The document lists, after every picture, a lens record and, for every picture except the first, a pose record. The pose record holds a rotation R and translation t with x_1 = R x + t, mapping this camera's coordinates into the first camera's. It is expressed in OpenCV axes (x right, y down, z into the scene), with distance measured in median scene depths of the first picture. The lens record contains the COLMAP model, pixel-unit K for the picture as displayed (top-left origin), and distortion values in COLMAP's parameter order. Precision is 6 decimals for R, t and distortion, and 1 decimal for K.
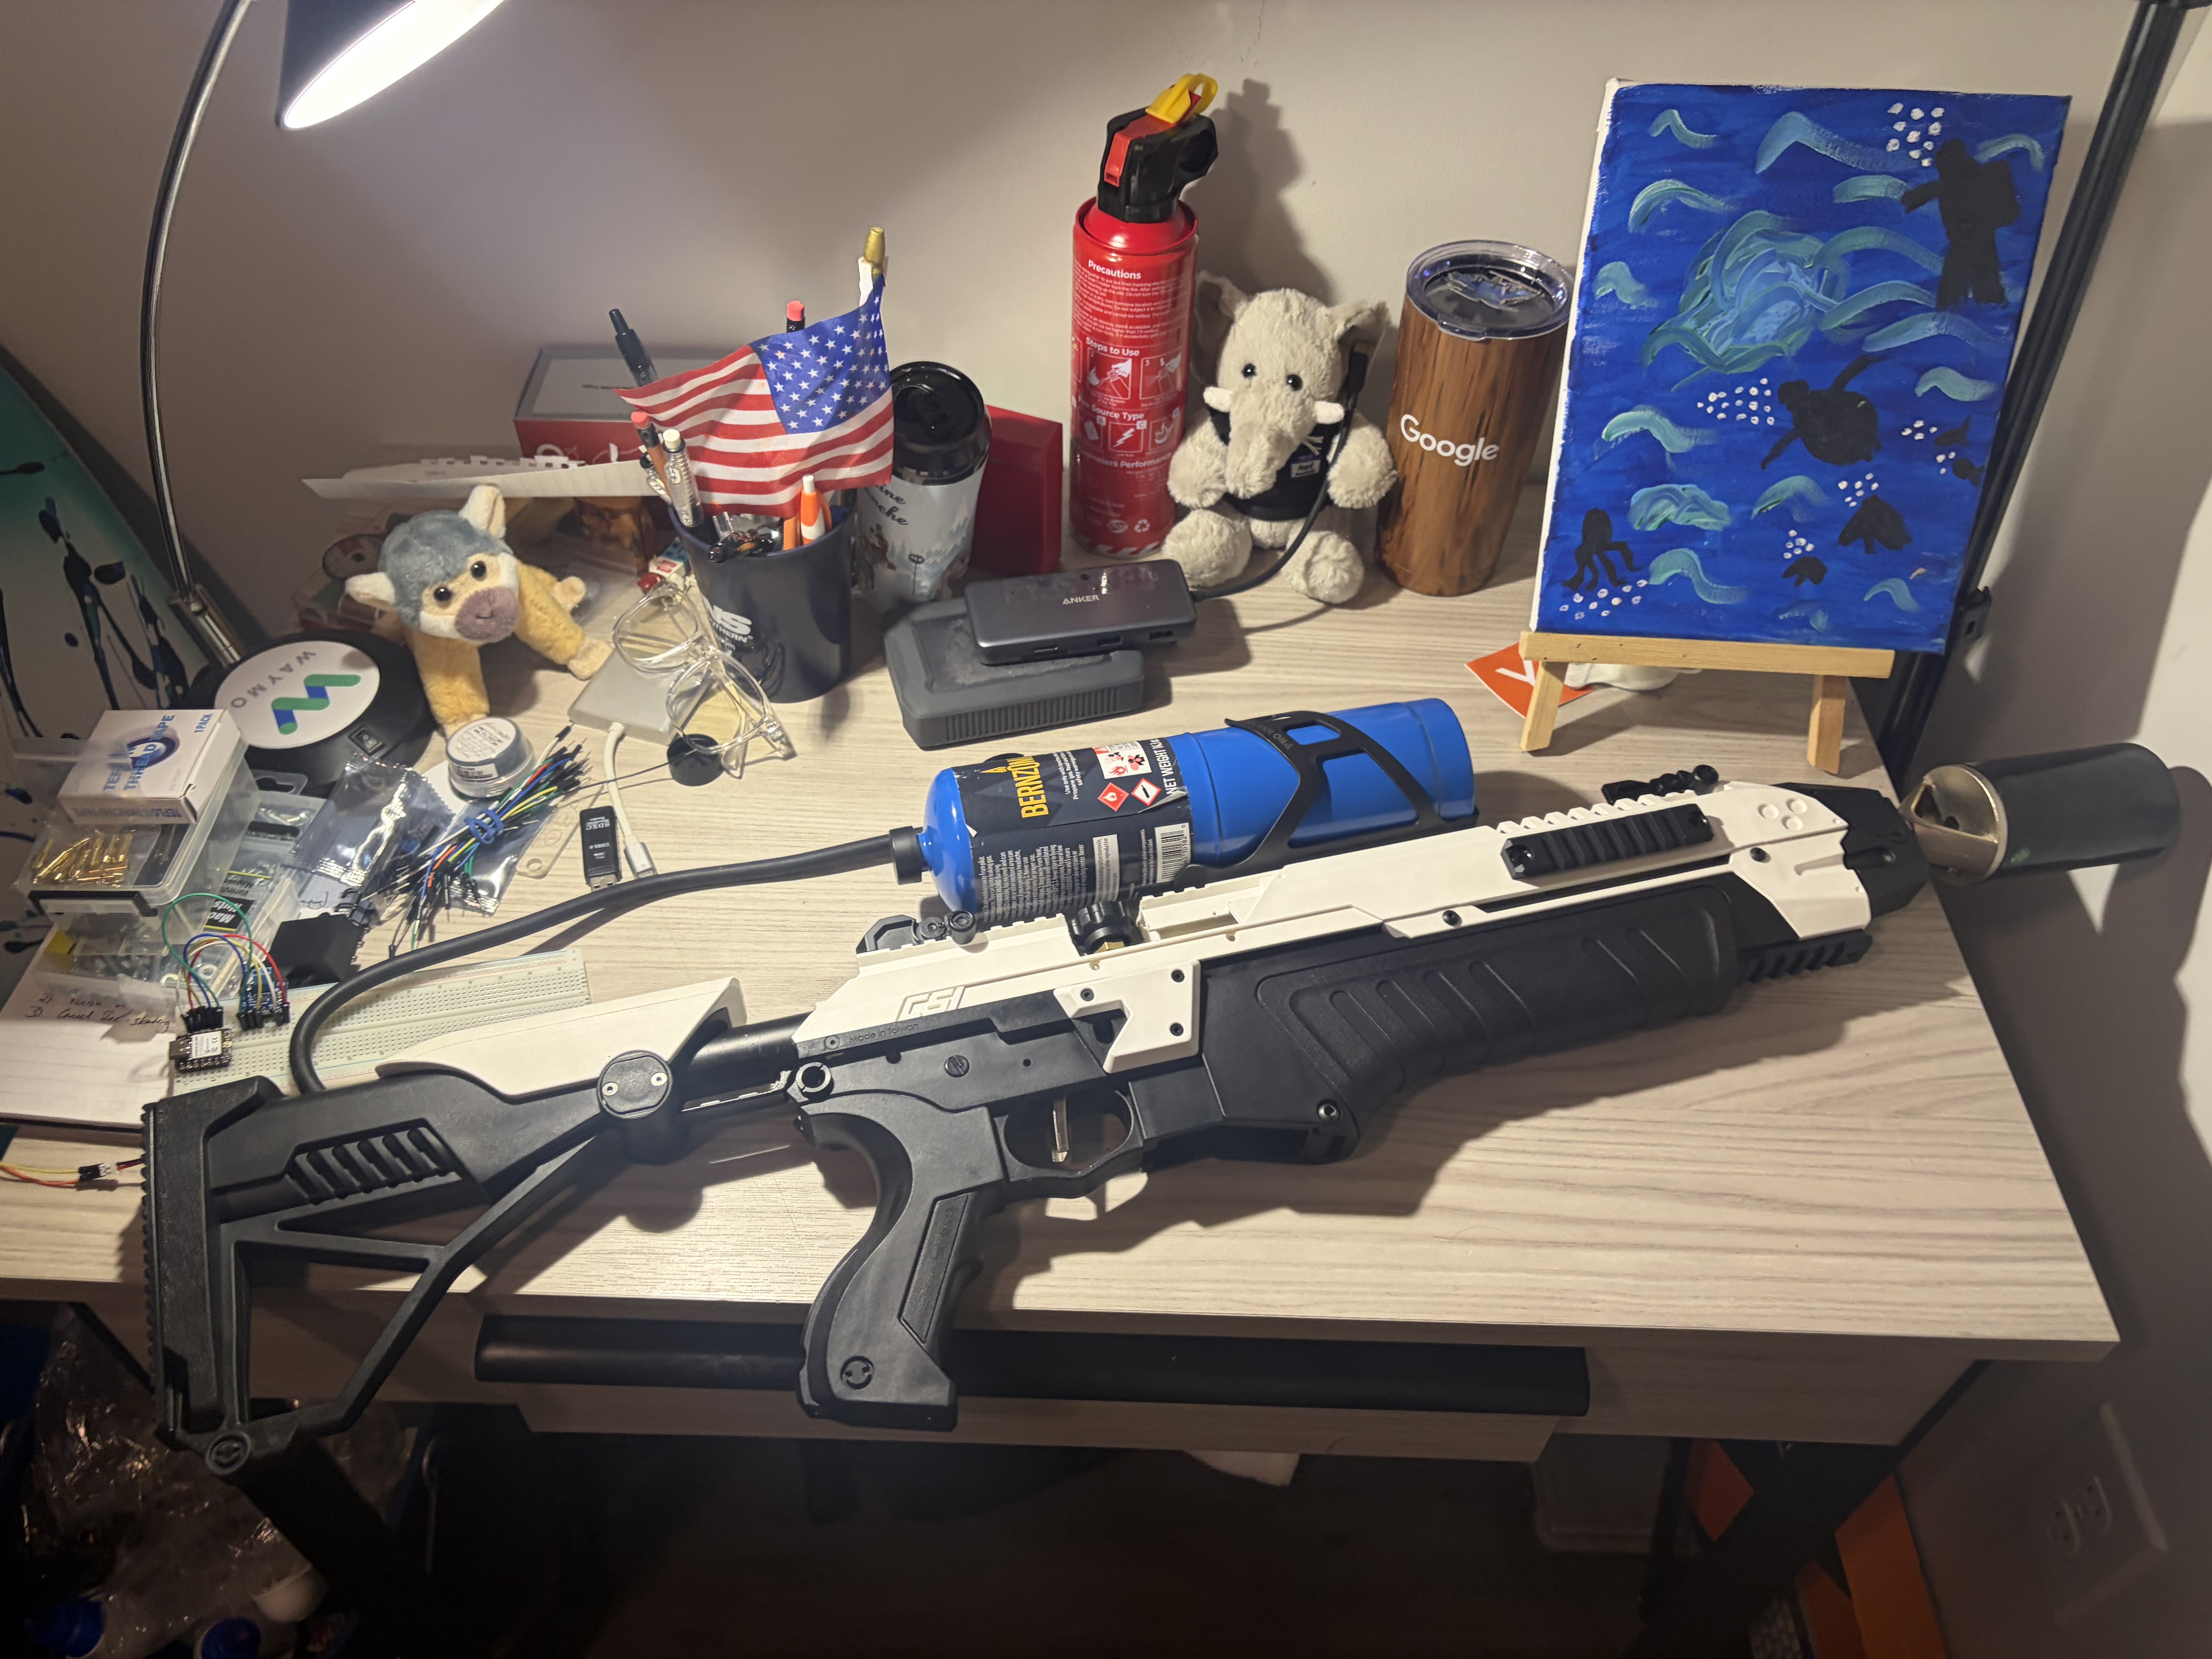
lens RADIAL K [[1703.9, 0, 1117.6], [0, 1703.9, 798.4], [0, 0, 1]] dist [0.026814, -0.040396]
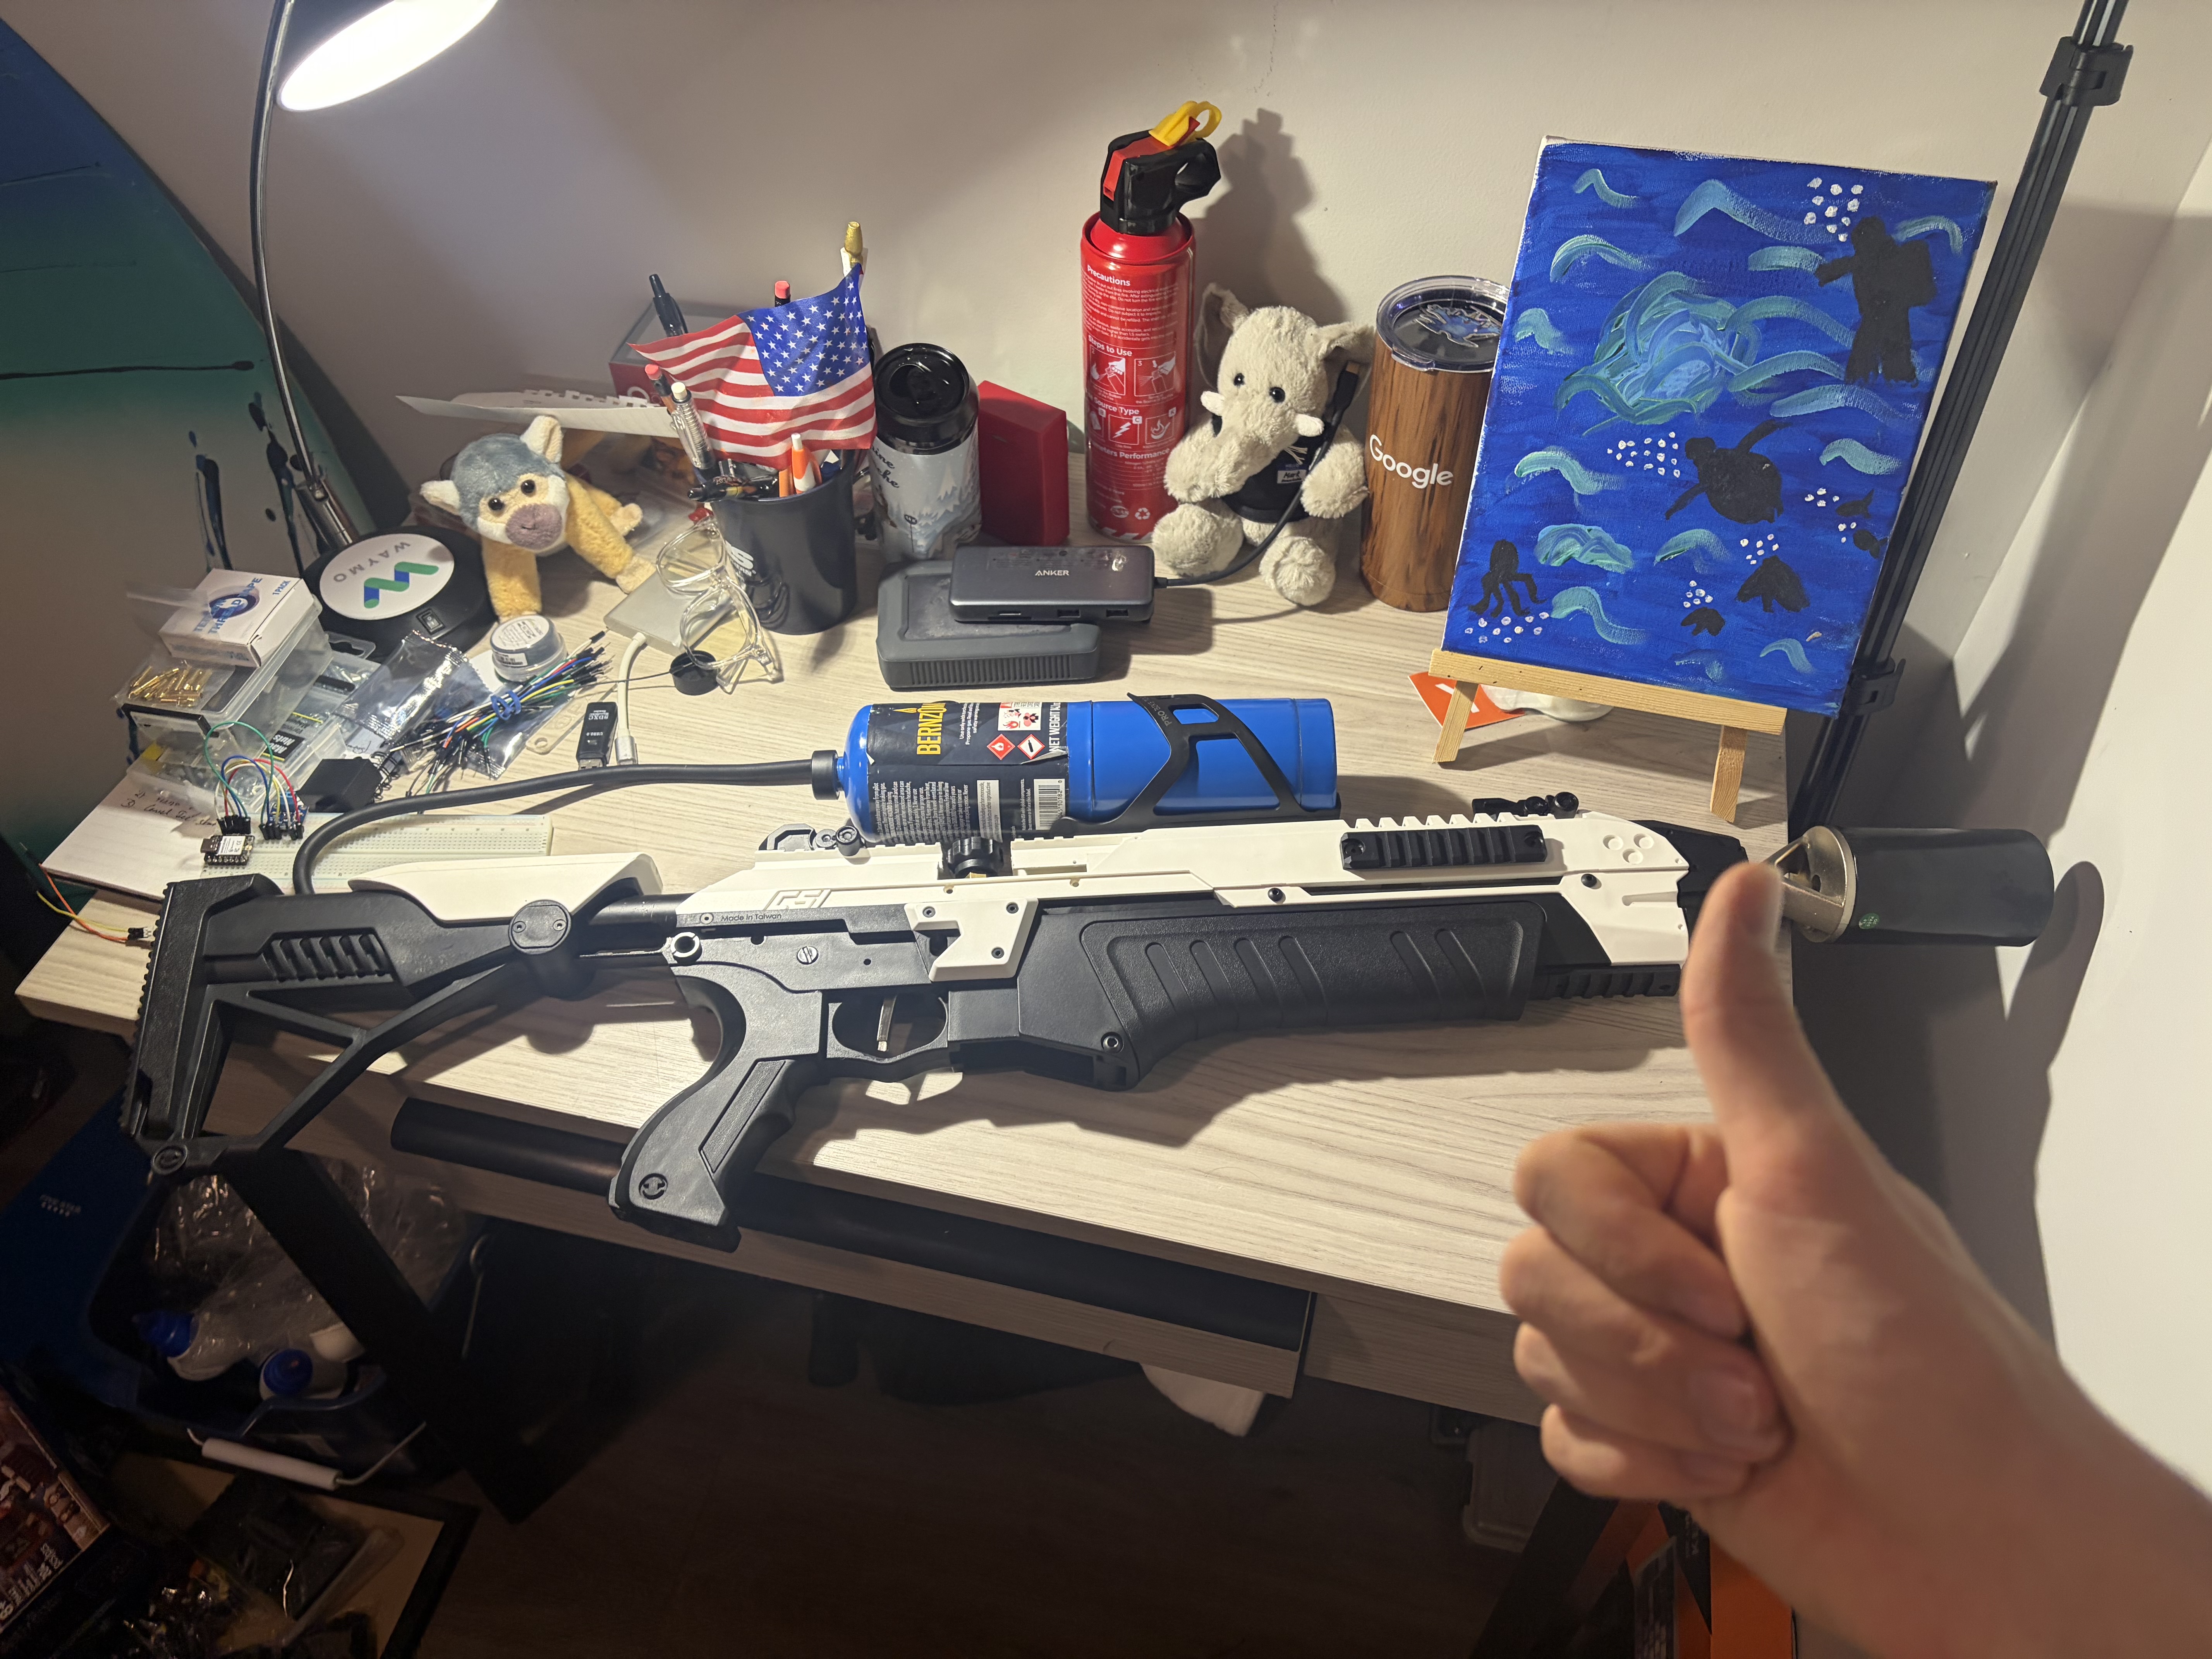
lens RADIAL K [[1703.9, 0, 1121.3], [0, 1703.9, 828.1], [0, 0, 1]] dist [0.026814, -0.040396]
pose [[0.975791, 0.138088, -0.169601, 0.262480], [-0.134022, 0.990351, 0.035247, 0.002184], [0.172831, -0.011663, 0.984882, -0.090377]]
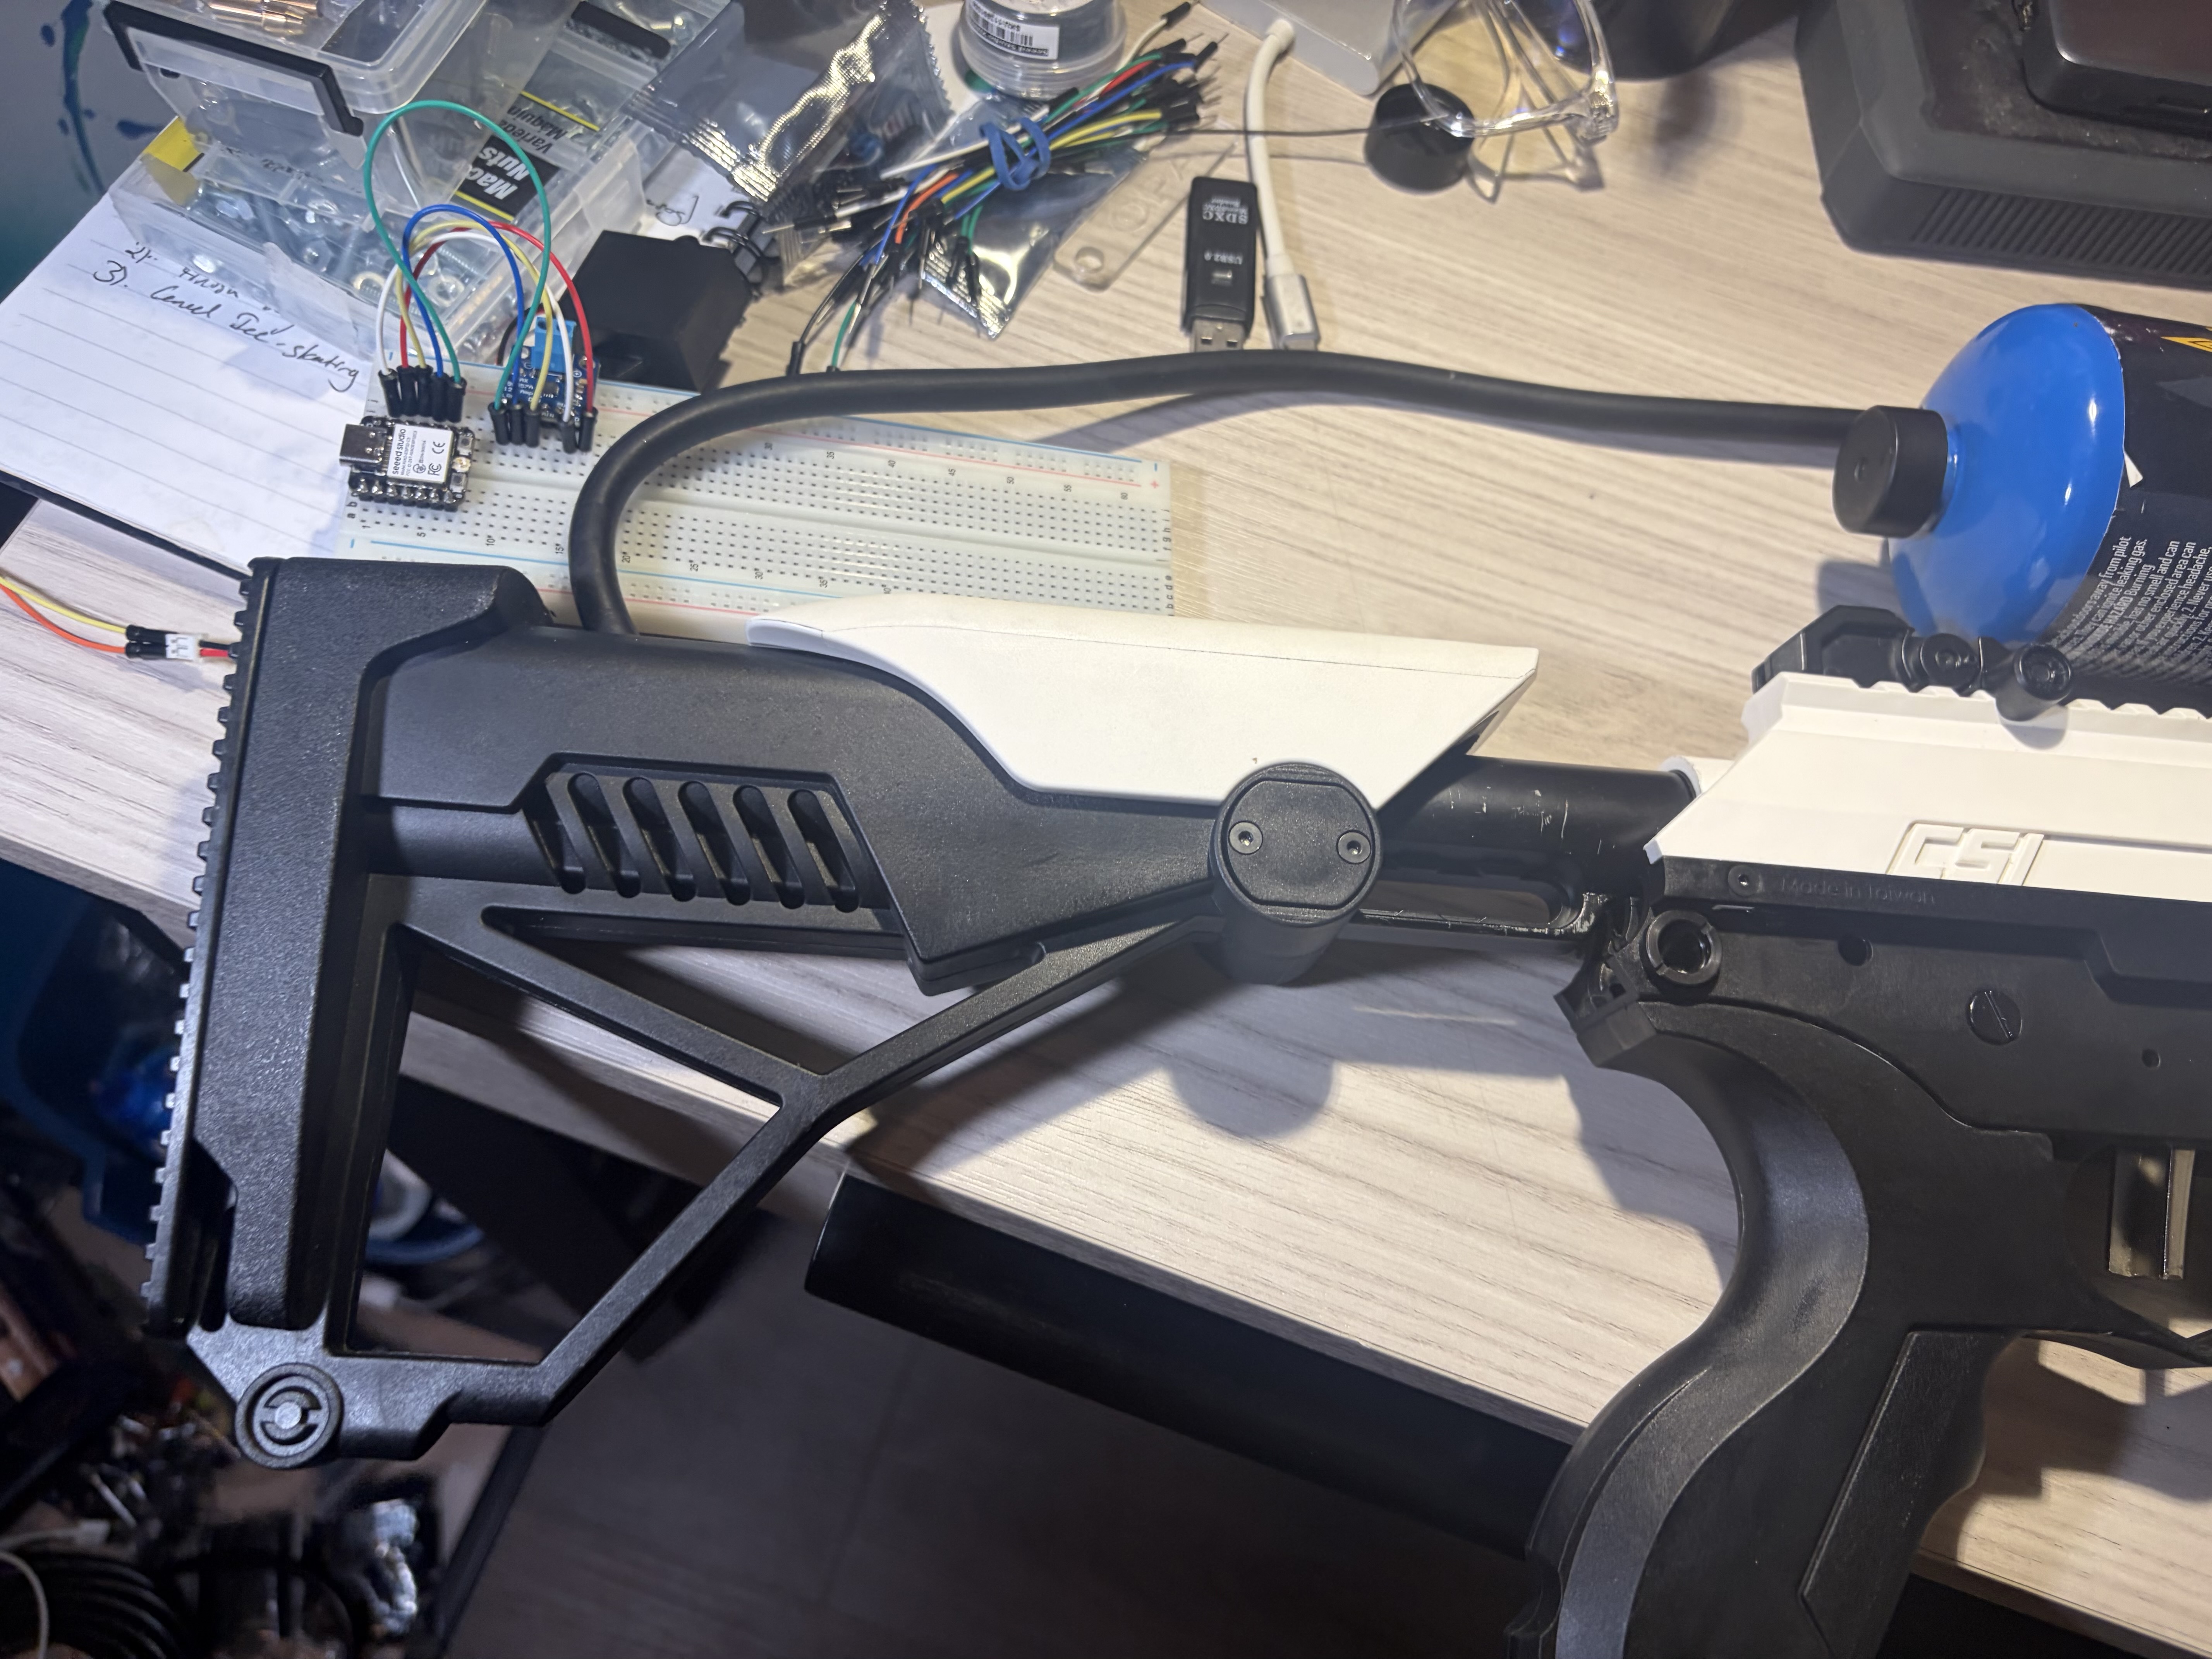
lens RADIAL K [[1703.9, 0, 1120.7], [0, 1703.9, 828.2], [0, 0, 1]] dist [0.026814, -0.040396]
pose [[0.947581, 0.311121, -0.072762, -0.251900], [-0.277145, 0.913650, 0.297380, 0.040868], [0.159000, -0.261626, 0.951983, 0.497602]]
